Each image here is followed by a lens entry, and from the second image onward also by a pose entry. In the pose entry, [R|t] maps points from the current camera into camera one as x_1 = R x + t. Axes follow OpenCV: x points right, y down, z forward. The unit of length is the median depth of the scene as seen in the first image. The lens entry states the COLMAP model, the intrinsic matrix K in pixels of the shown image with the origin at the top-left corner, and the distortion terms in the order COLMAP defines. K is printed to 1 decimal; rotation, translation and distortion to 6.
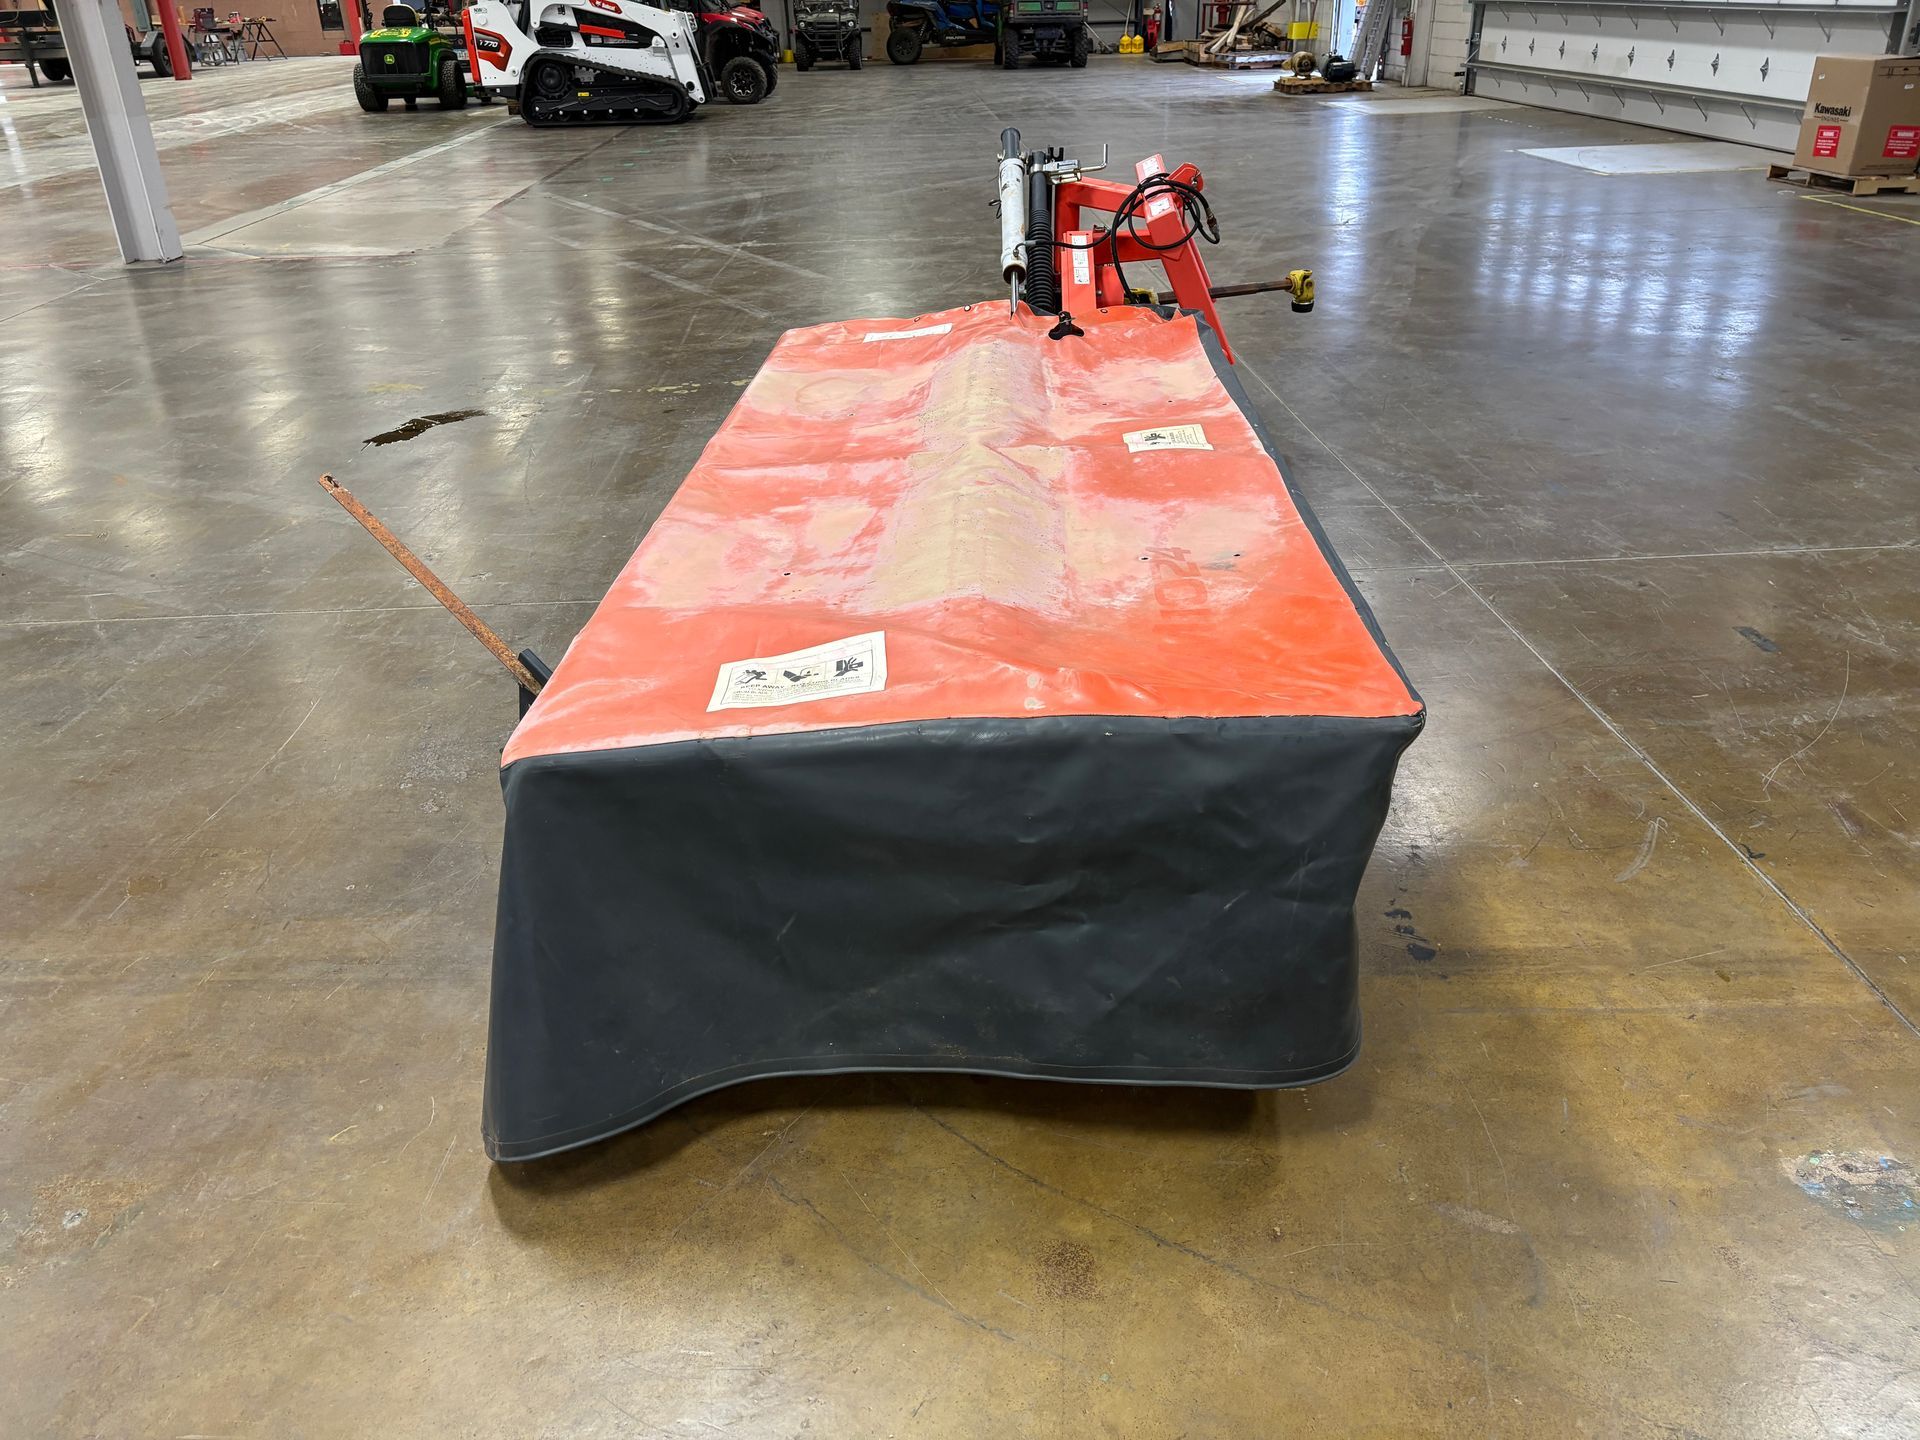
lens RADIAL K [[1448.9, 0, 961.8], [0, 1448.9, 728.6], [0, 0, 1]] dist [0.051980, -0.048385]
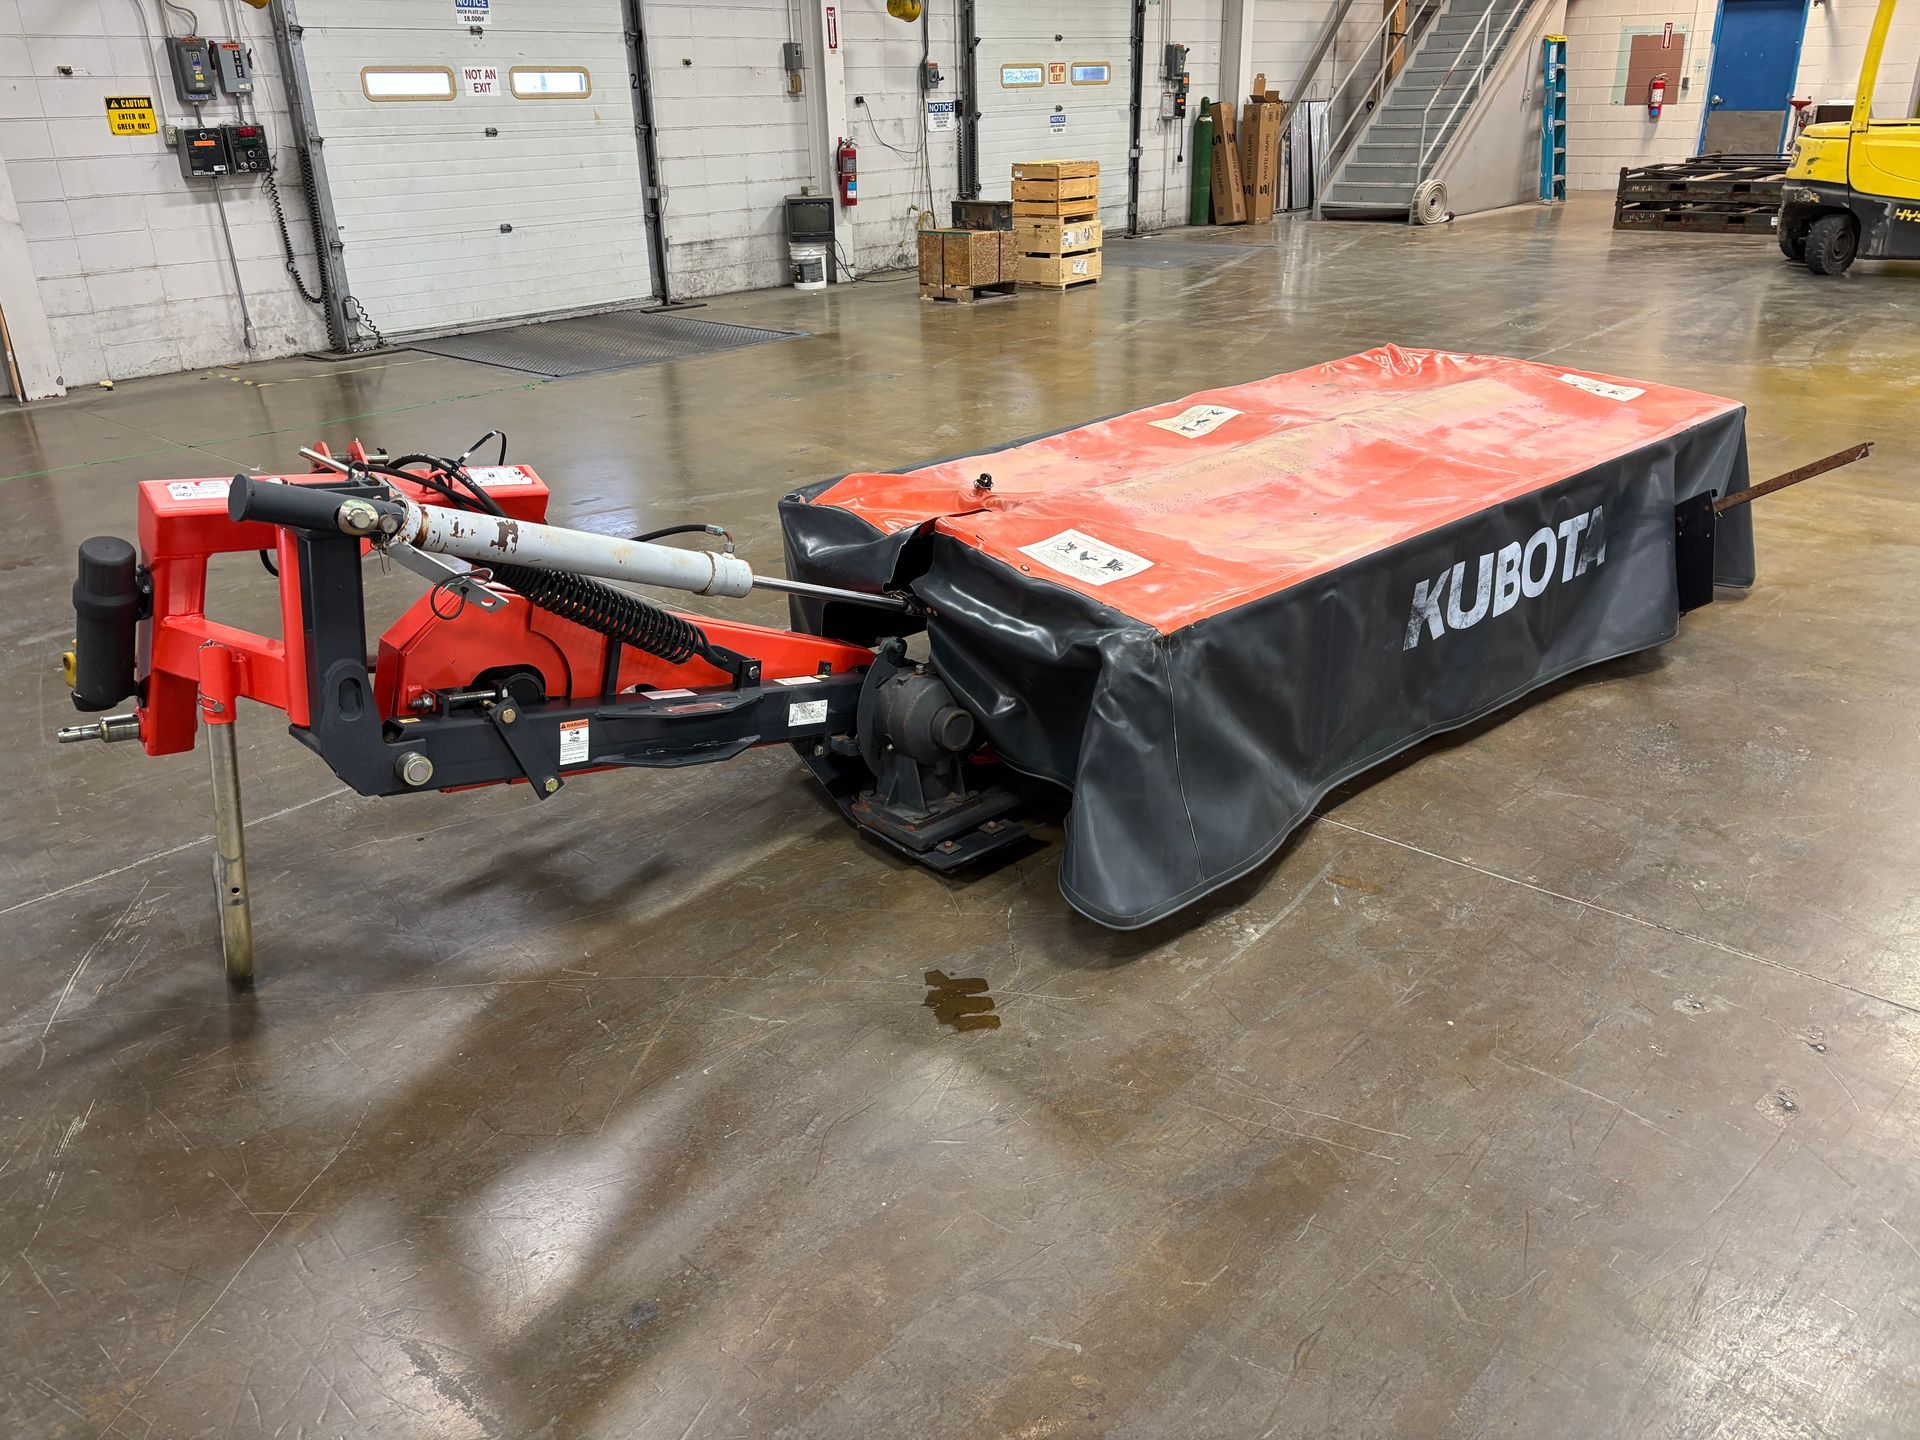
lens RADIAL K [[1448.9, 0, 971.7], [0, 1448.9, 714.0], [0, 0, 1]] dist [0.051980, -0.048385]
pose [[-0.709605, -0.245070, 0.660607, -0.378241], [0.355208, 0.685284, 0.635778, -0.529755], [-0.608513, 0.685804, -0.399230, 1.037175]]
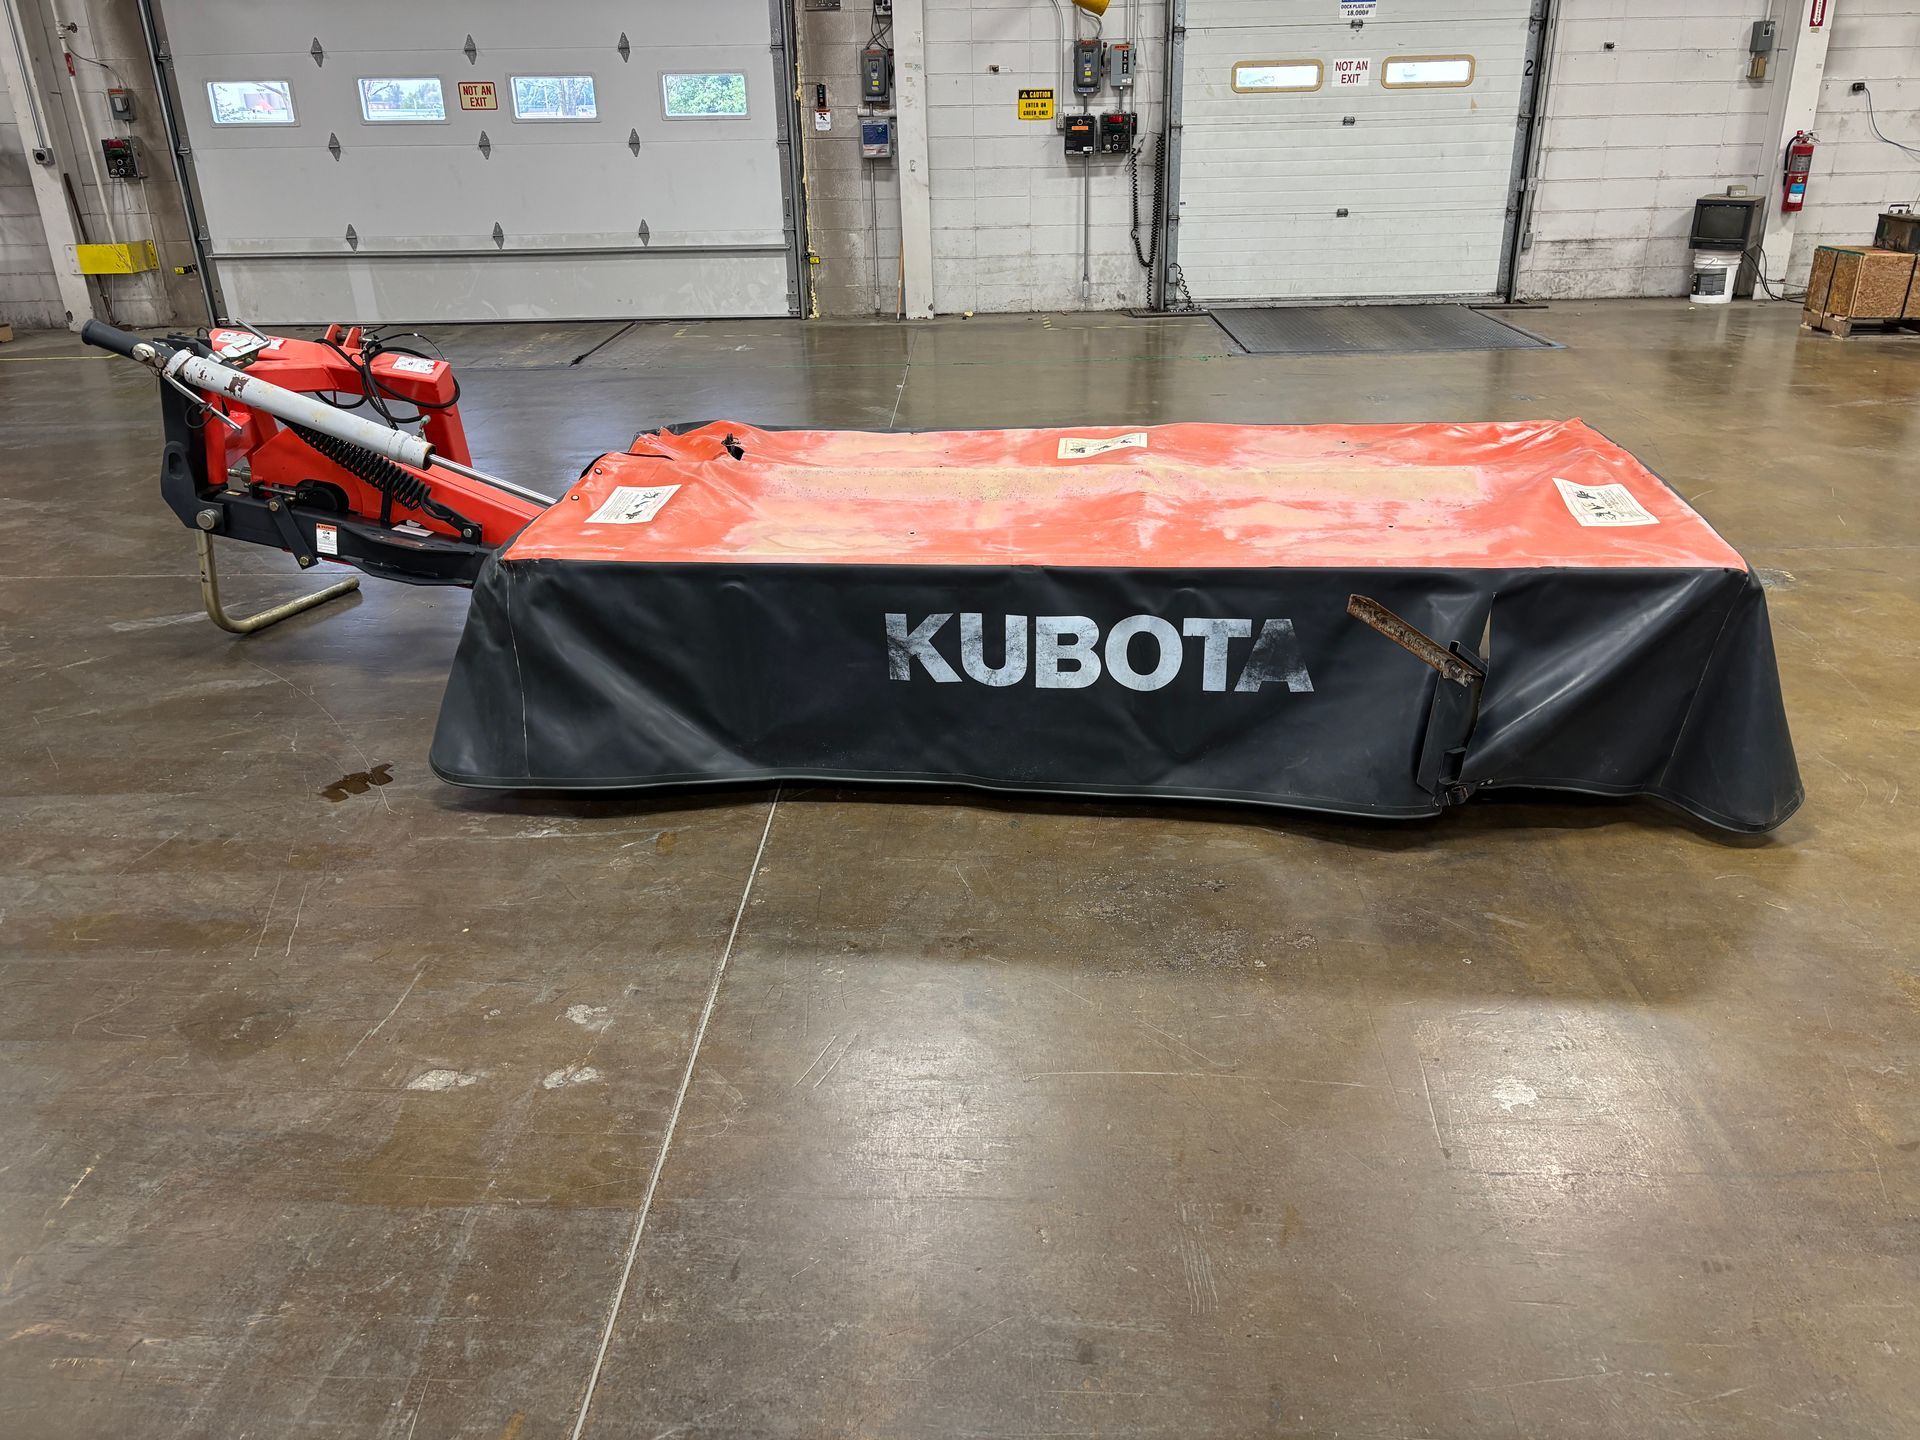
lens RADIAL K [[1448.9, 0, 969.9], [0, 1448.9, 711.7], [0, 0, 1]] dist [0.051980, -0.048385]
pose [[0.067518, -0.371418, 0.926008, -0.659097], [0.472696, 0.829257, 0.298146, -0.249187], [-0.878635, 0.417590, 0.231558, 0.502275]]
